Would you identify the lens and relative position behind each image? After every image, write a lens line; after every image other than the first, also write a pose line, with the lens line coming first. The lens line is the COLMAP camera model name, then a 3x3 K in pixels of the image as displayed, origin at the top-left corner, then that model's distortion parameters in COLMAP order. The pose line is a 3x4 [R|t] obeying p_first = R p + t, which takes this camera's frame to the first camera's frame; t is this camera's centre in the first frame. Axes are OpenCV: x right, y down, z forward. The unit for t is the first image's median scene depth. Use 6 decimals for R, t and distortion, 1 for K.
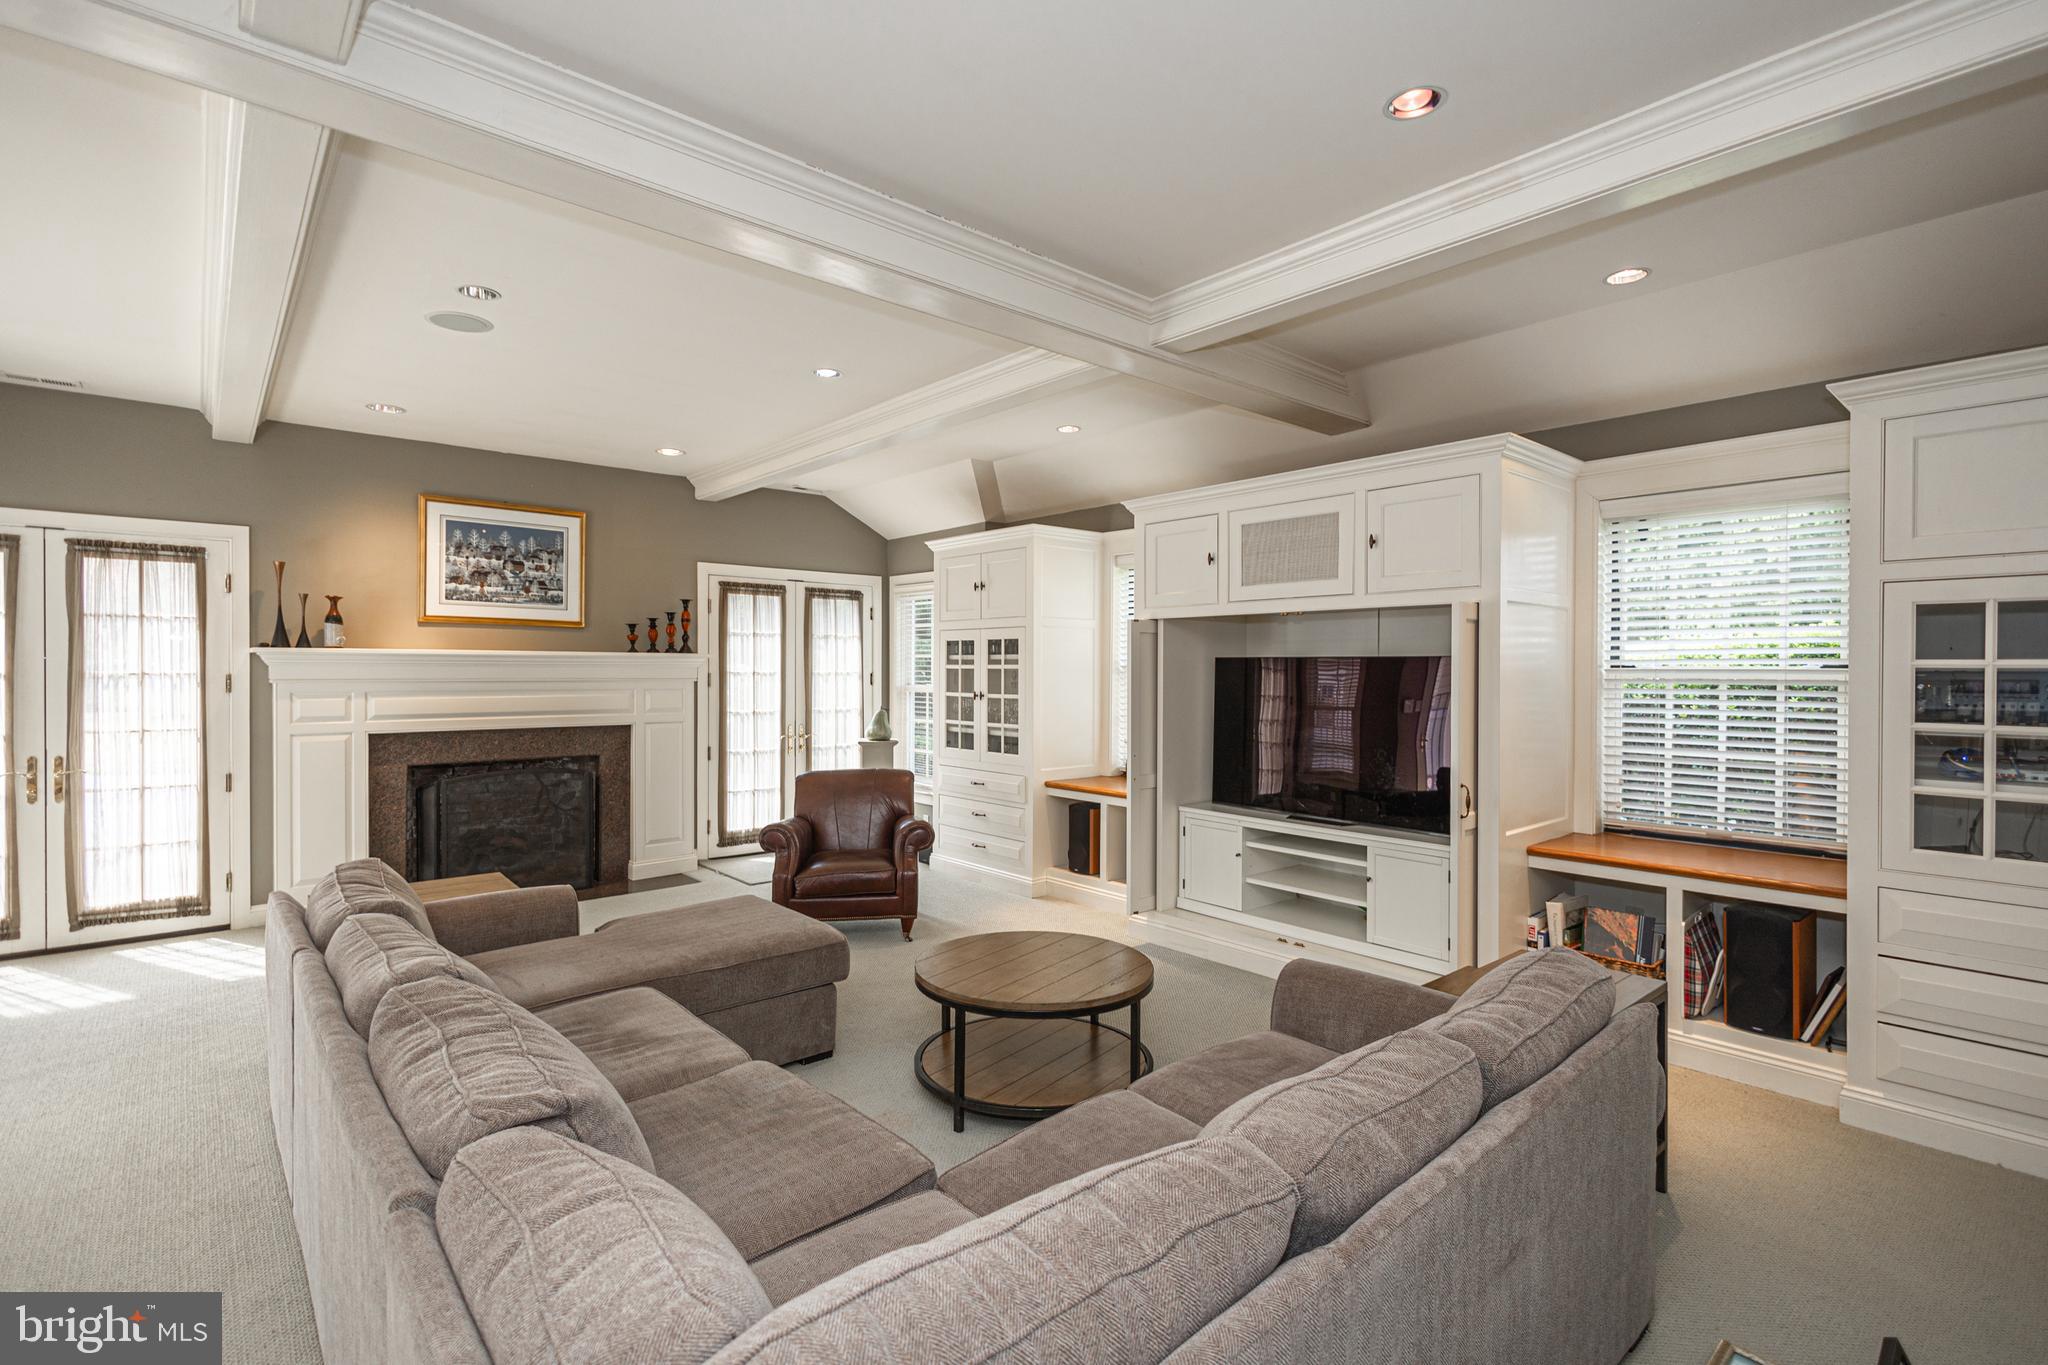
lens RADIAL K [[957.6, 0, 1014.4], [0, 957.6, 656.4], [0, 0, 1]] dist [0.003554, 0.000383]
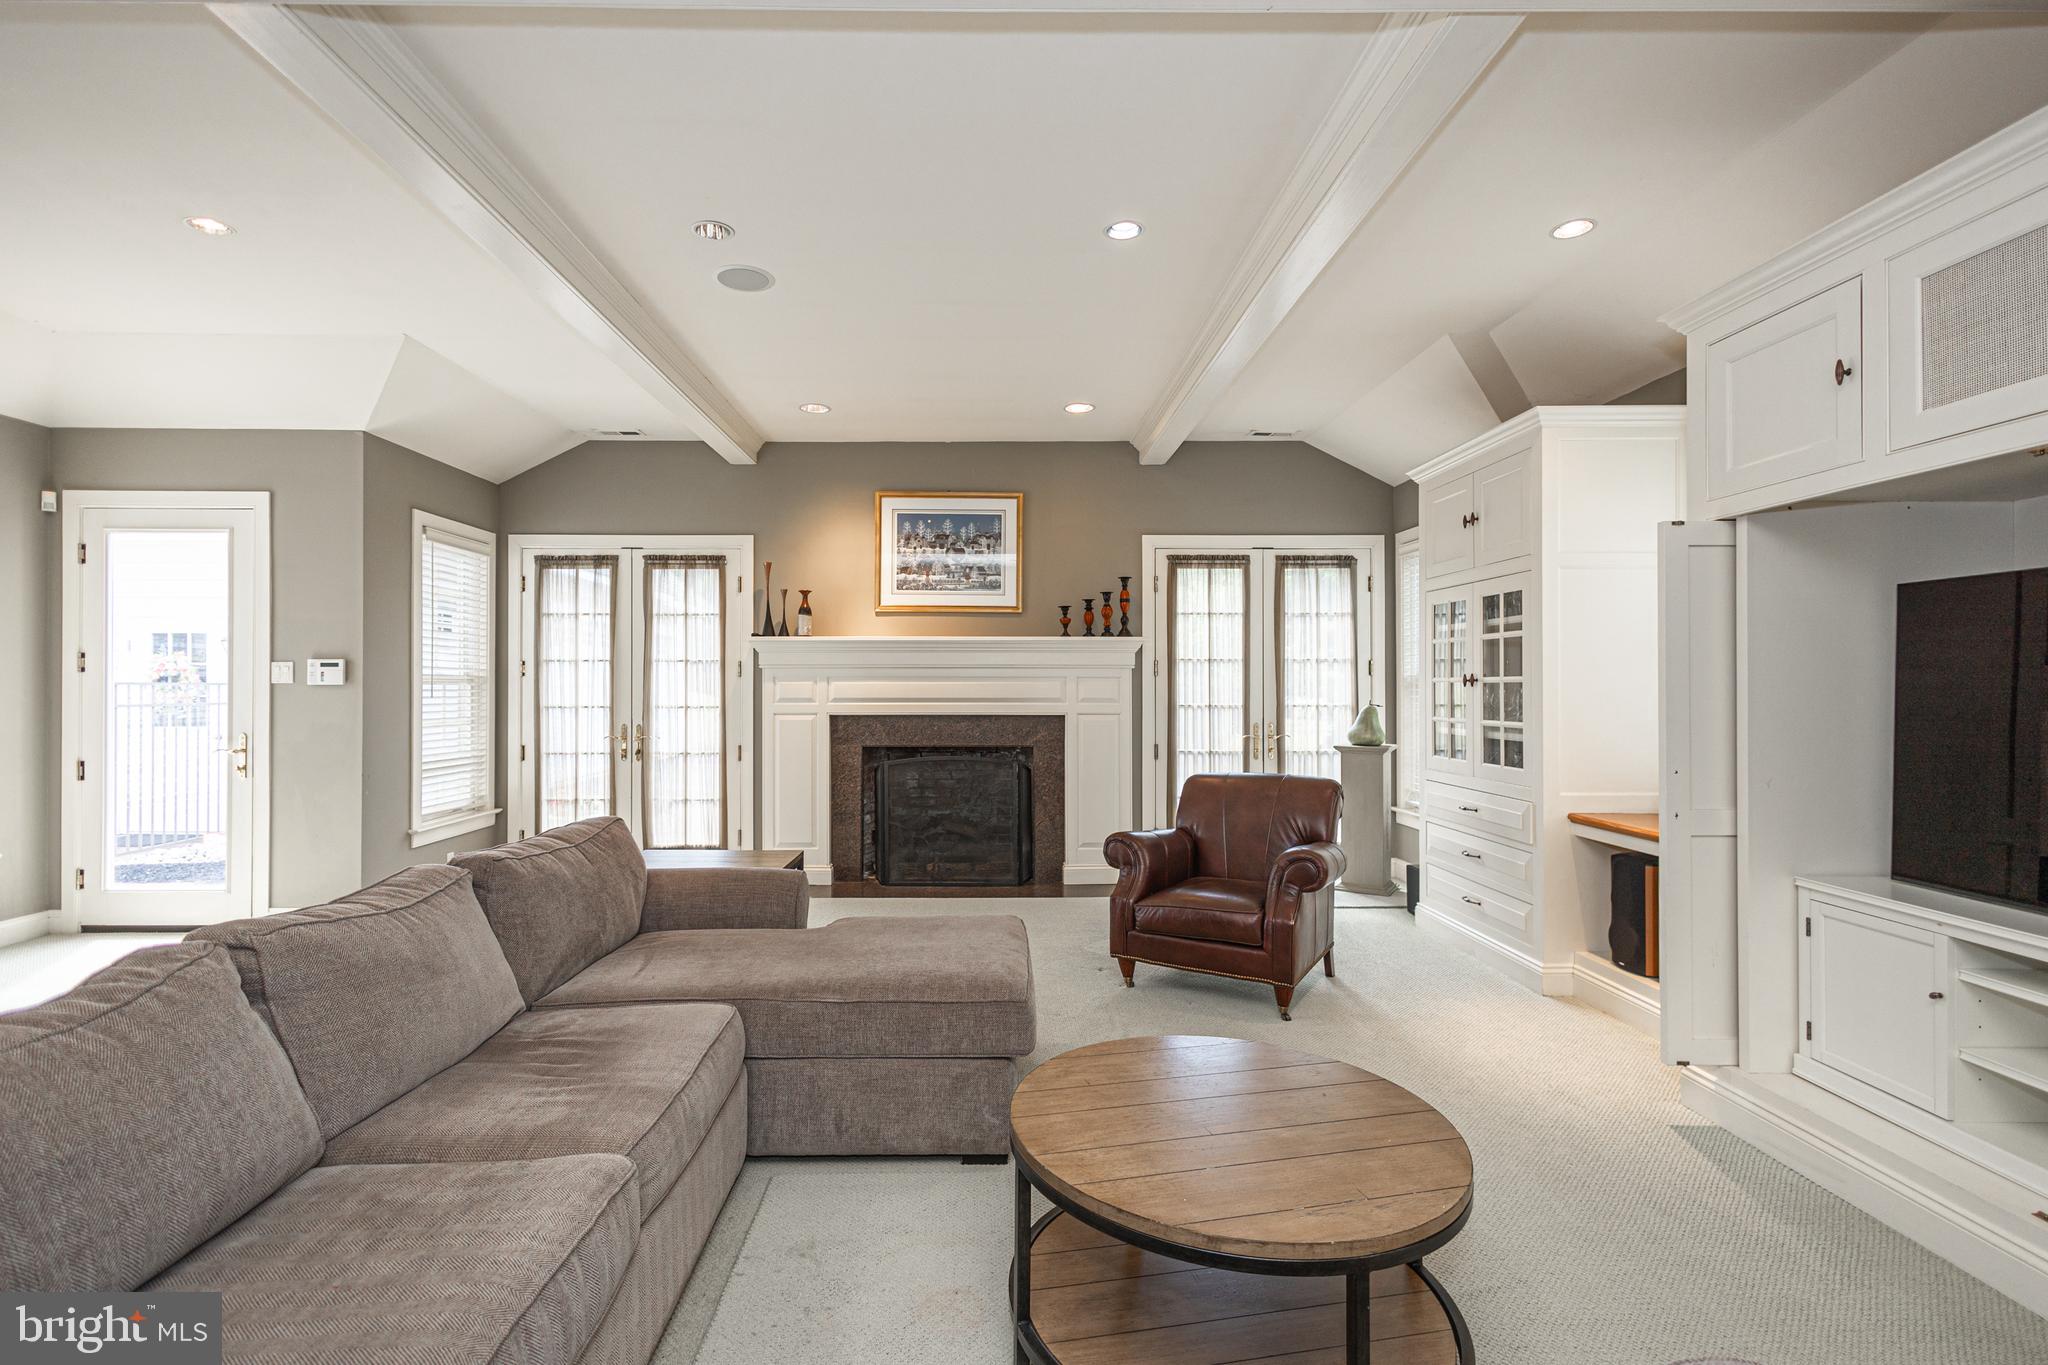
lens RADIAL K [[935.4, 0, 1012.9], [0, 935.4, 676.5], [0, 0, 1]] dist [0.009430, 0.000214]
pose [[0.757632, -0.012508, -0.652562, 0.156912], [0.010031, 0.999921, -0.007519, 0.041666], [0.652605, -0.000849, 0.757698, 0.292665]]
